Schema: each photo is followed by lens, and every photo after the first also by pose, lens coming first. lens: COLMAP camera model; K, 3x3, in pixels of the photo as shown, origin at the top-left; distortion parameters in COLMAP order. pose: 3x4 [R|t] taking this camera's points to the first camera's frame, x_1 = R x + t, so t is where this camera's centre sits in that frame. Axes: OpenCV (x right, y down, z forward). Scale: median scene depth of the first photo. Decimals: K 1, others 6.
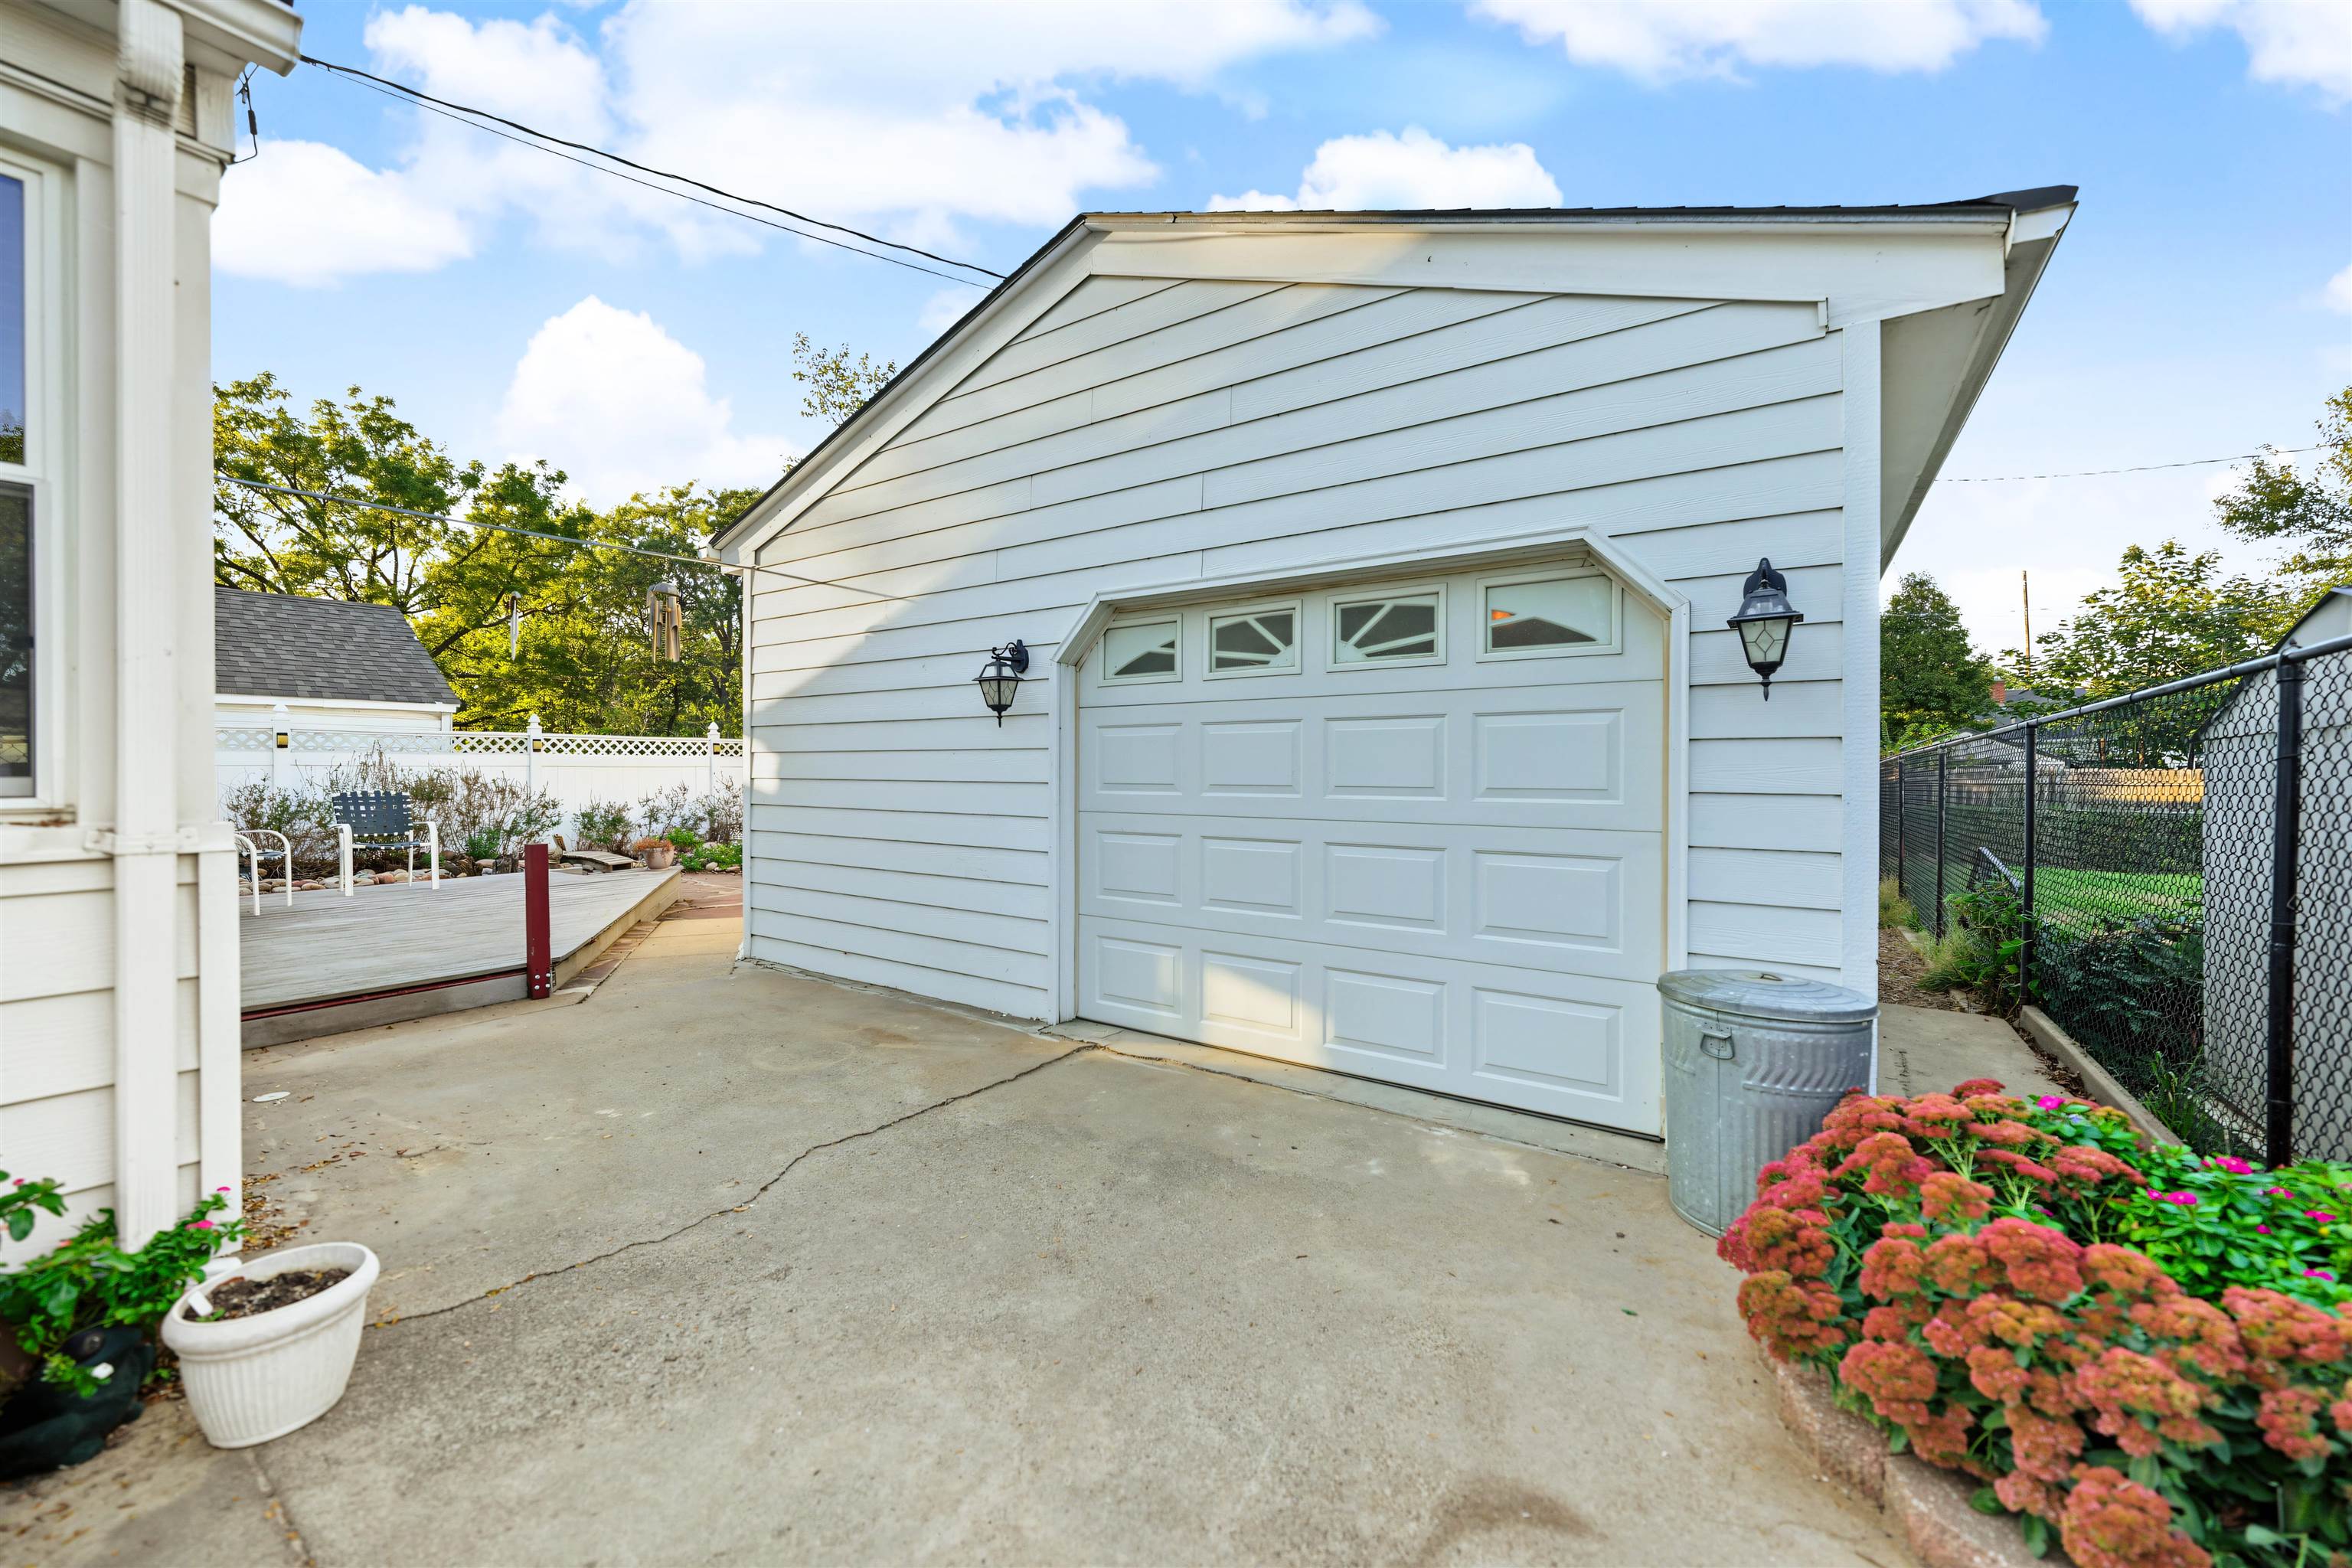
lens RADIAL K [[892.5, 0, 1174.2], [0, 892.5, 770.0], [0, 0, 1]] dist [-0.001766, -0.000084]
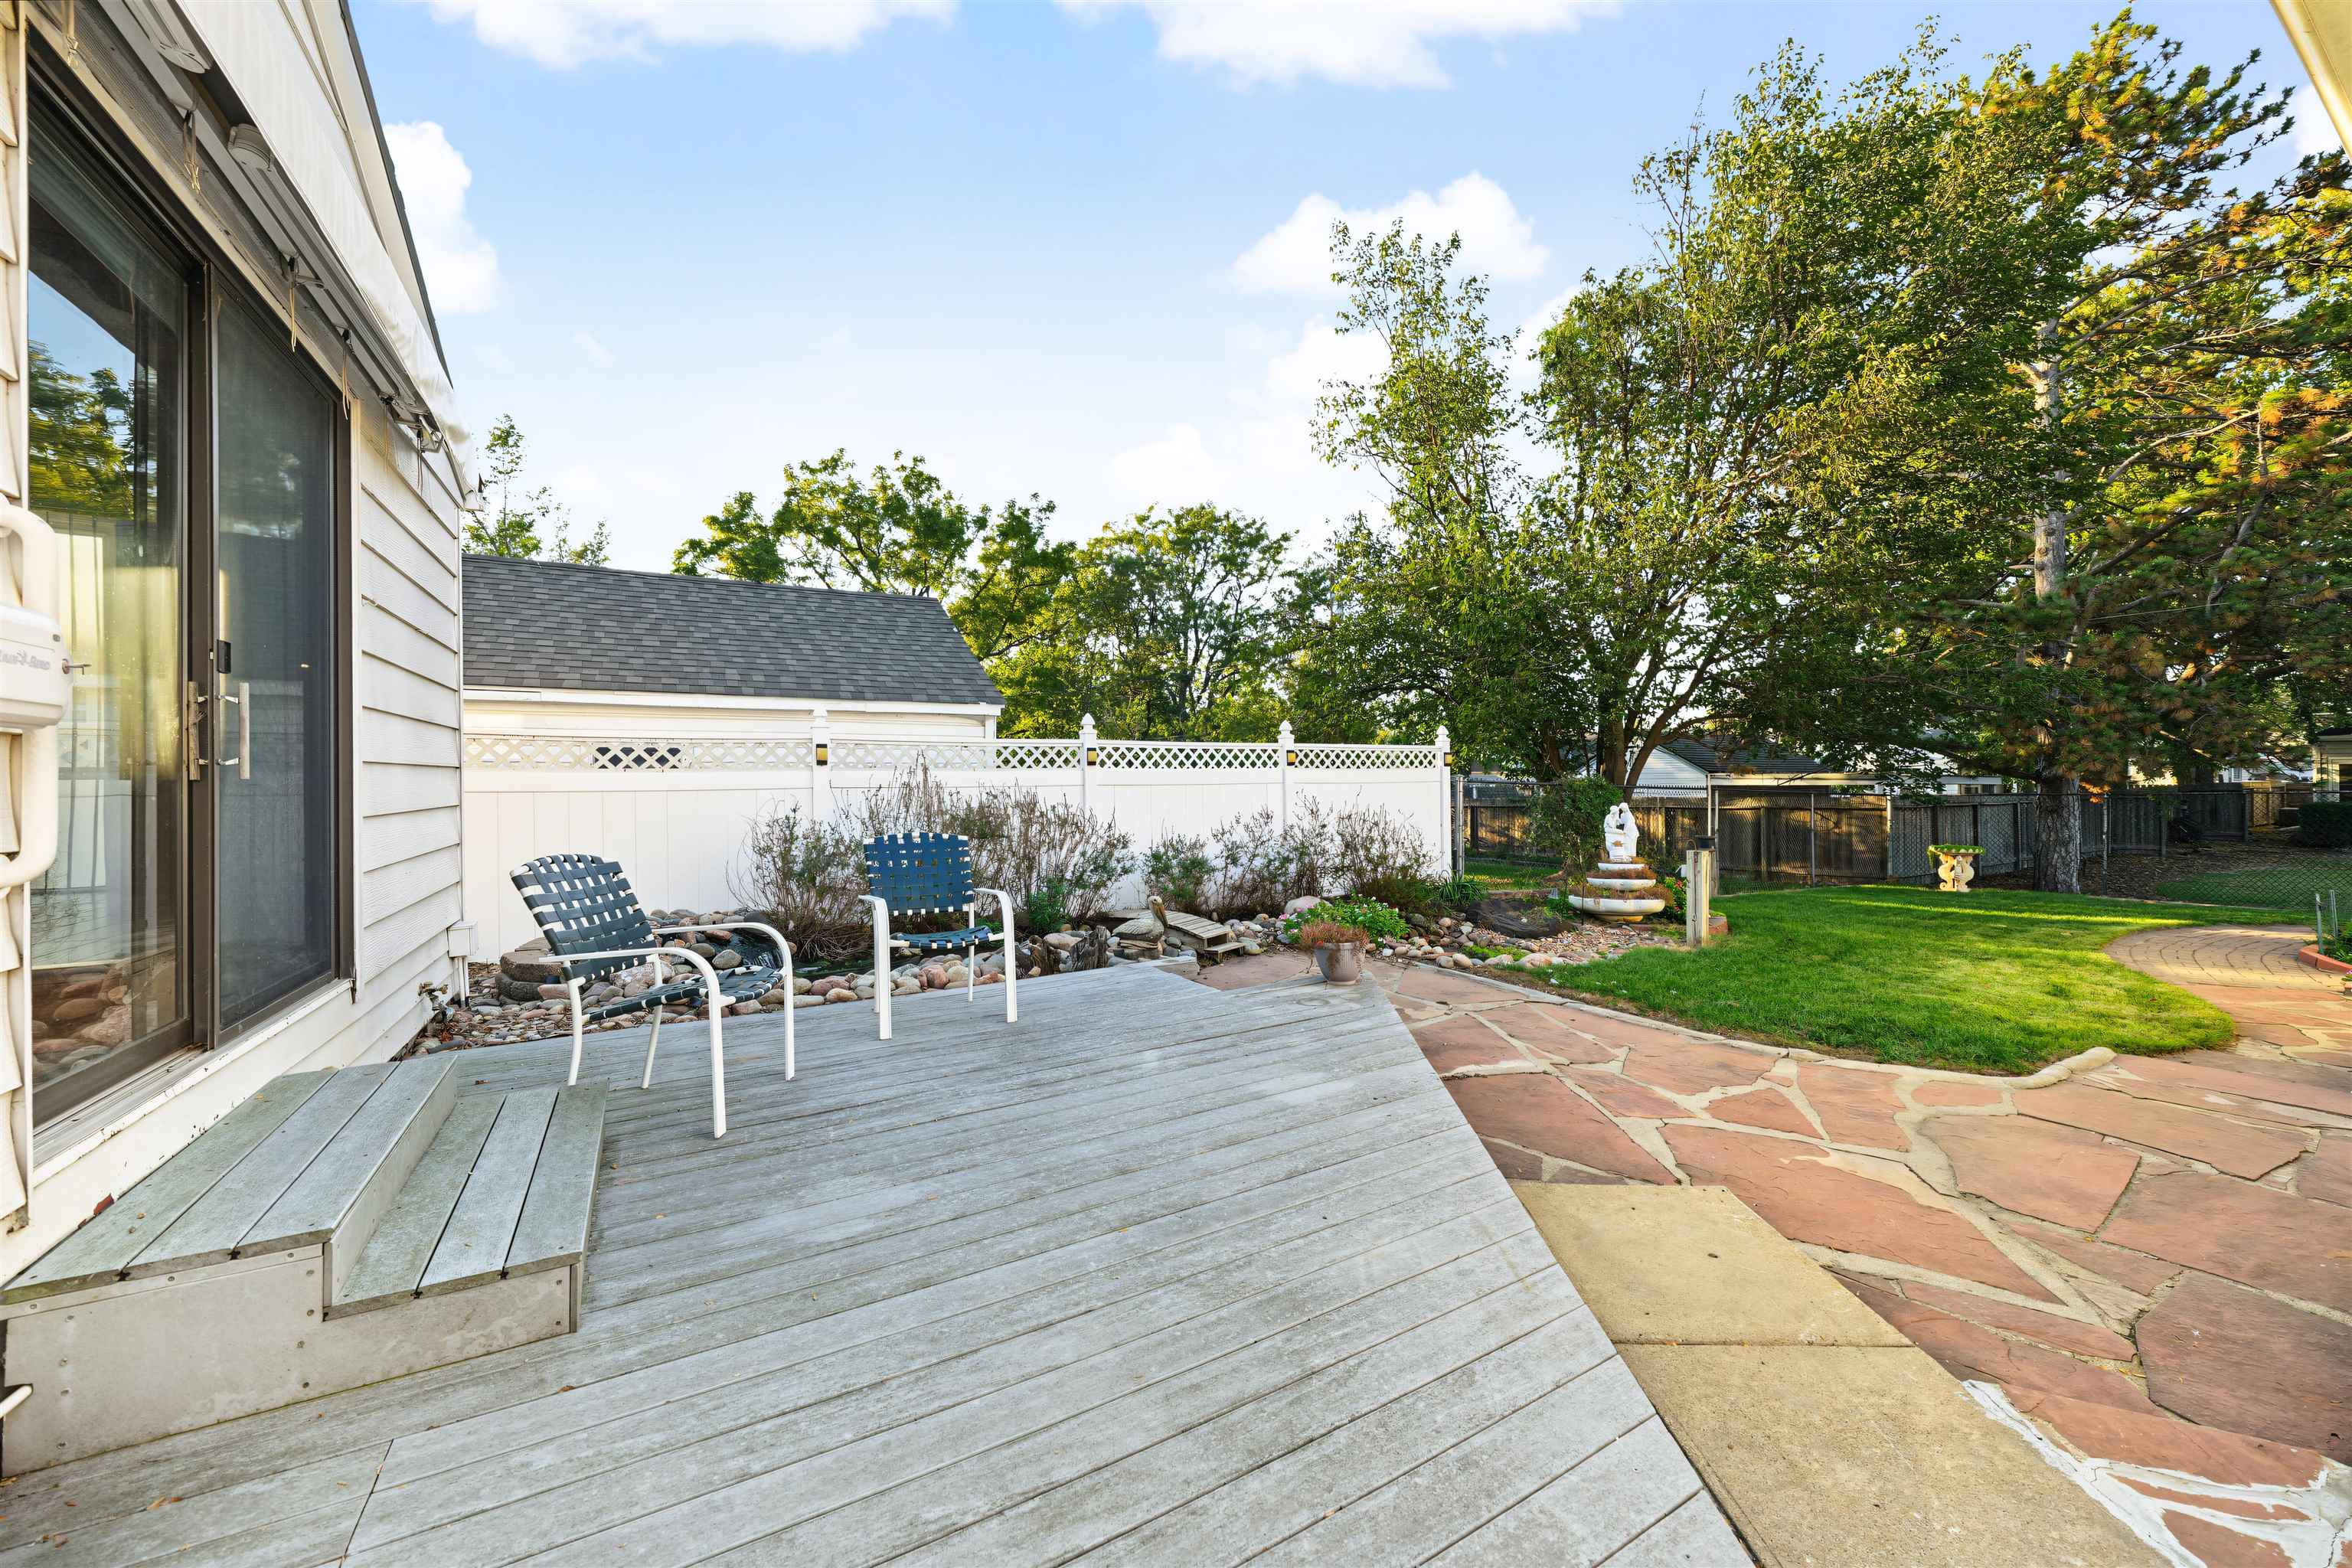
lens RADIAL K [[892.5, 0, 1183.9], [0, 892.5, 784.3], [0, 0, 1]] dist [-0.001766, -0.000084]
pose [[0.905245, -0.008356, -0.424809, -0.113831], [0.009838, 0.999951, 0.001295, -0.001782], [0.424777, -0.005351, 0.905282, 0.125782]]
